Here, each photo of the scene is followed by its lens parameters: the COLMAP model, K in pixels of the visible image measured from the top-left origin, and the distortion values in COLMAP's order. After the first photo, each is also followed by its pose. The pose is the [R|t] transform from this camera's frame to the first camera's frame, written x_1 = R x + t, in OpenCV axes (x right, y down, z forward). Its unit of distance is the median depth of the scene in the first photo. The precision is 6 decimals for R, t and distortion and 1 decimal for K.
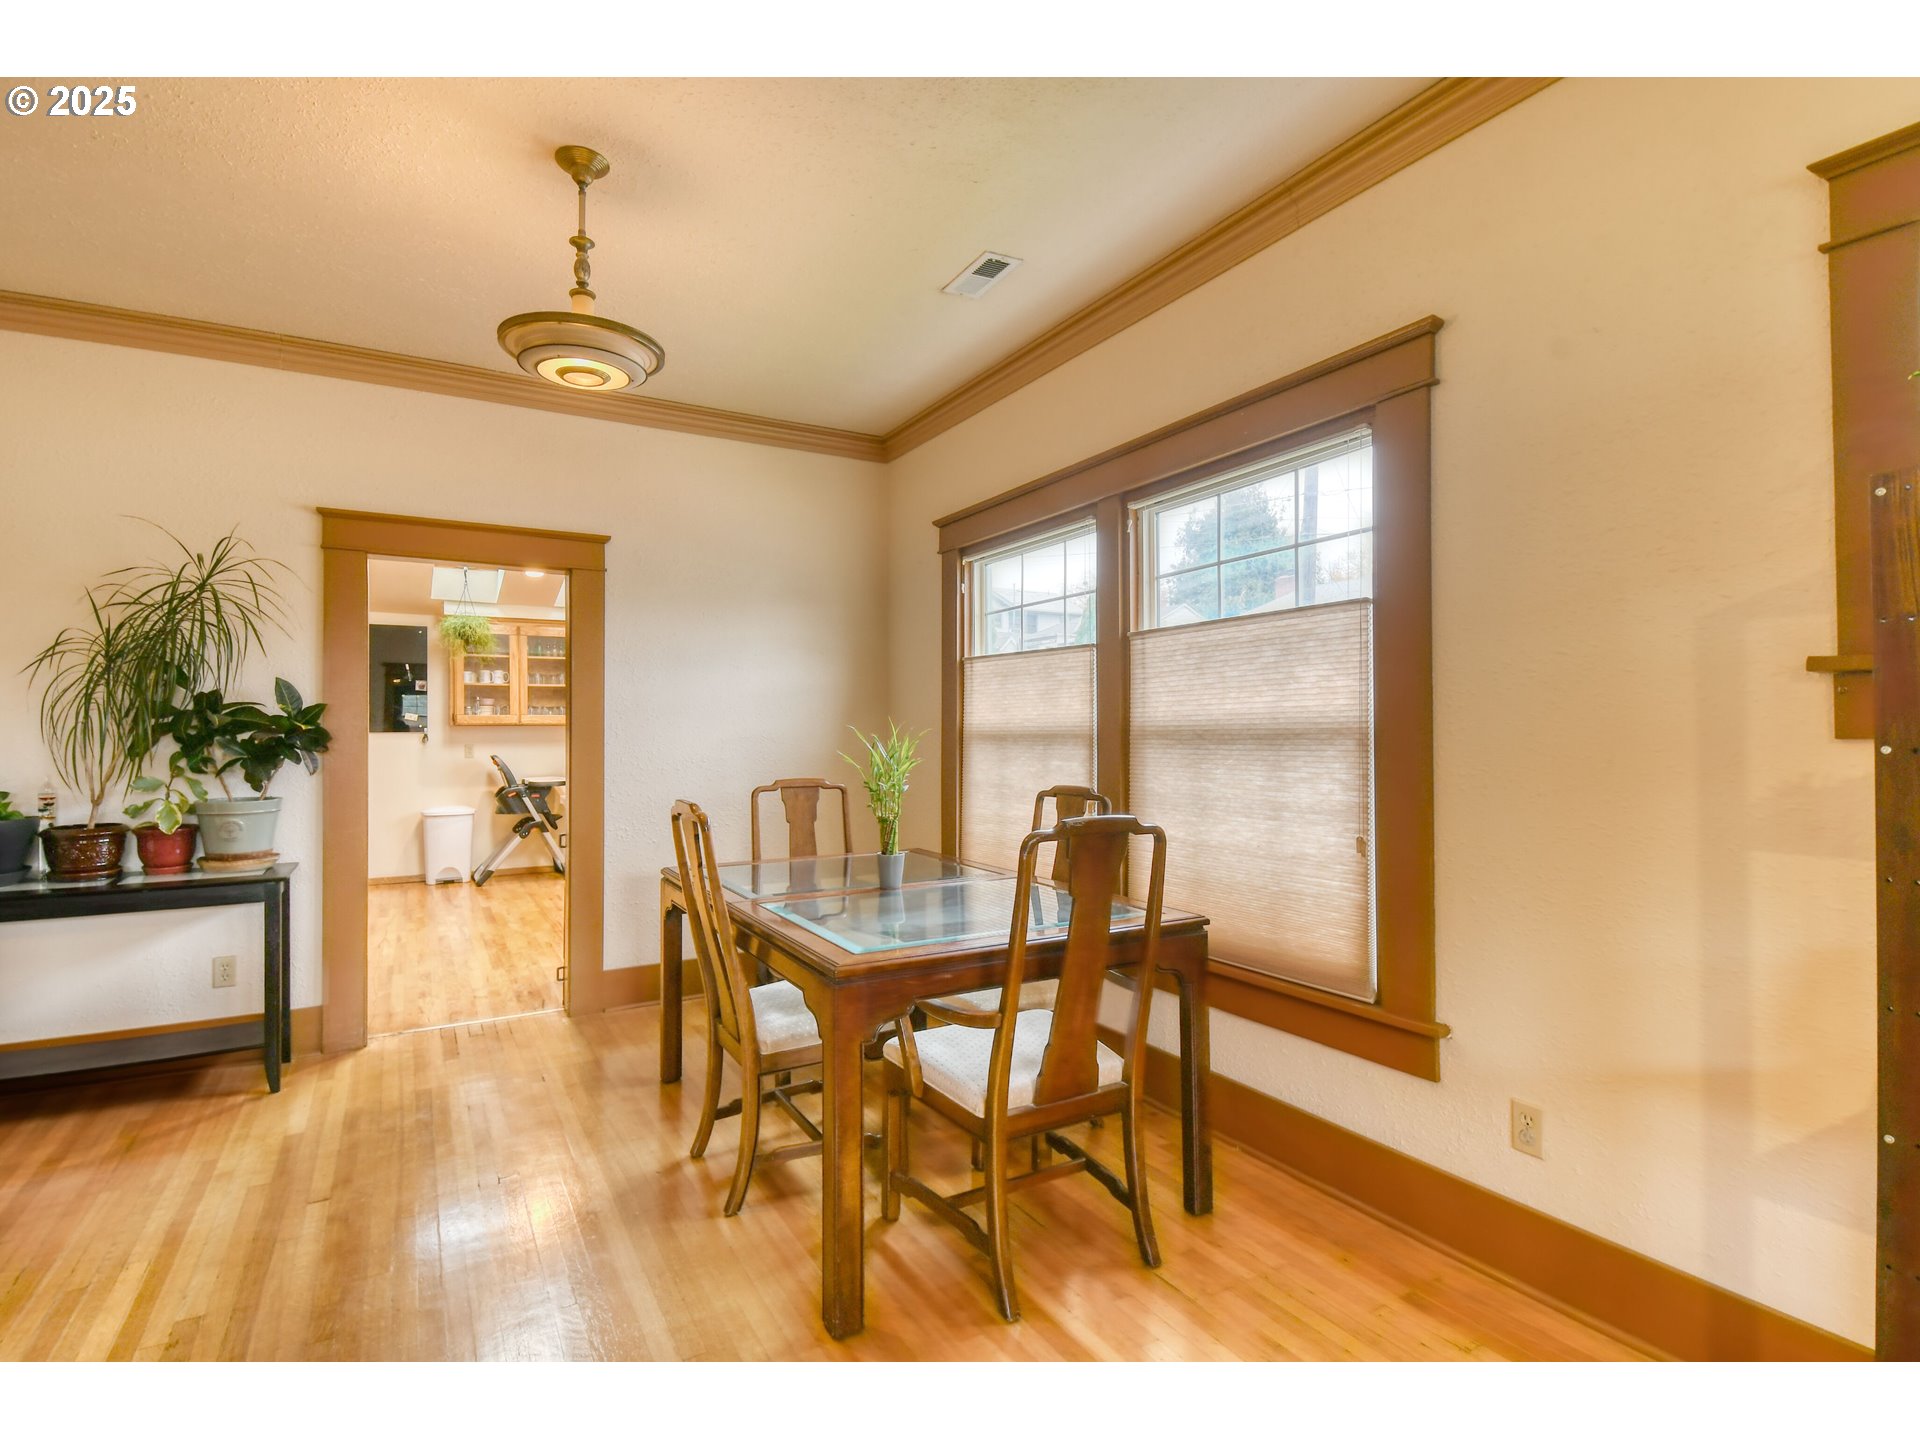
lens RADIAL K [[952.4, 0, 960.0], [0, 952.4, 720.0], [0, 0, 1]] dist [0.000922, -0.018234]
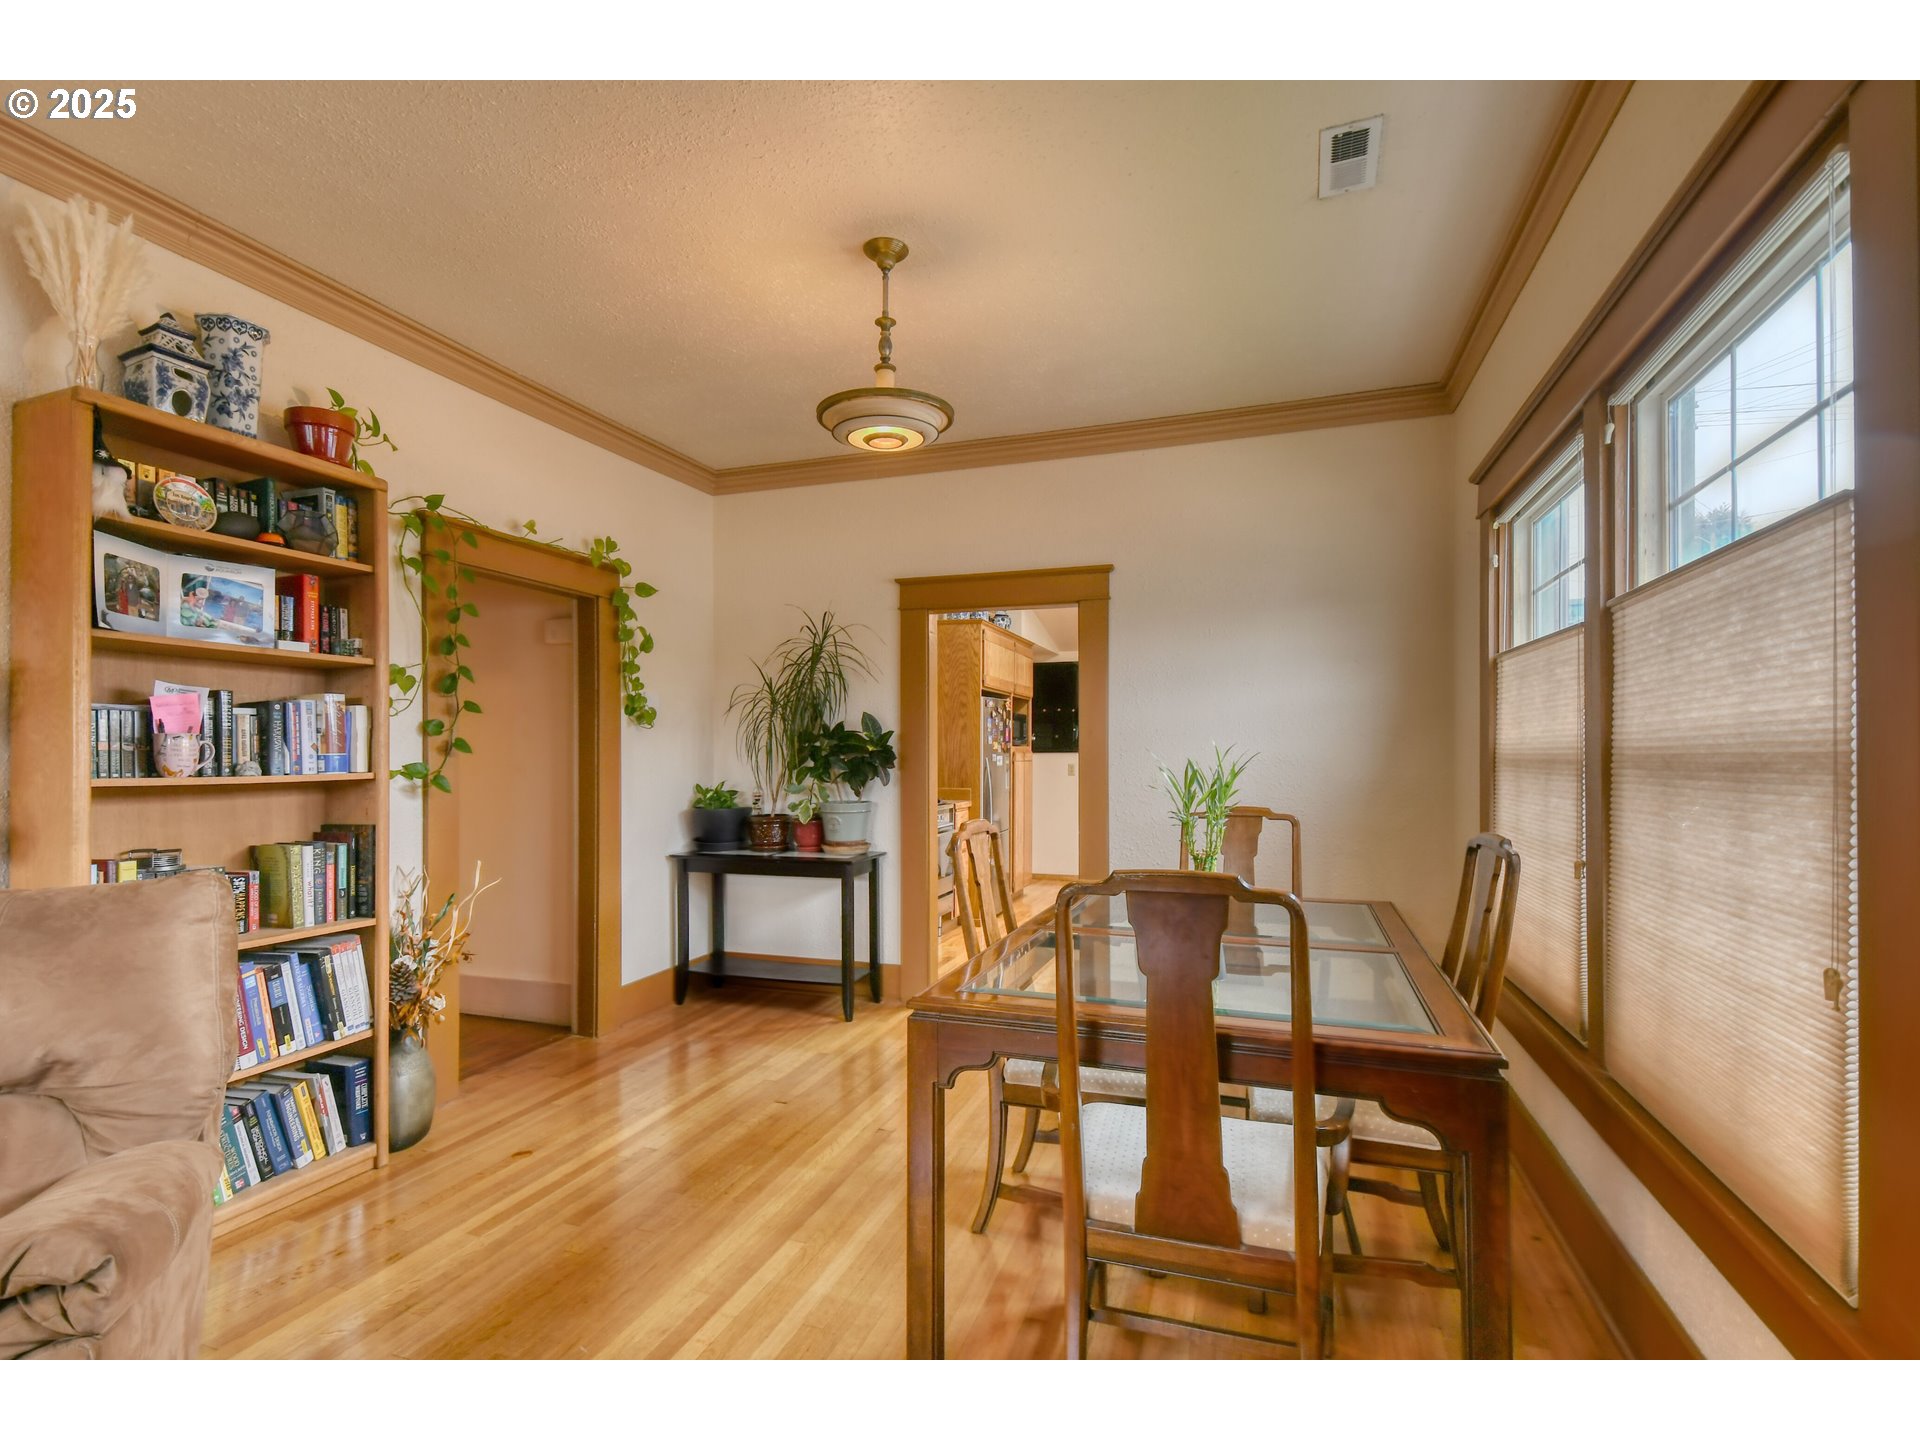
lens RADIAL K [[936.7, 0, 903.8], [0, 936.7, 751.3], [0, 0, 1]] dist [0.025590, -0.040772]
pose [[0.626285, 0.001323, -0.779593, 0.368007], [0.008161, 0.999933, 0.008253, -0.000267], [0.779552, -0.011531, 0.626232, 0.233236]]
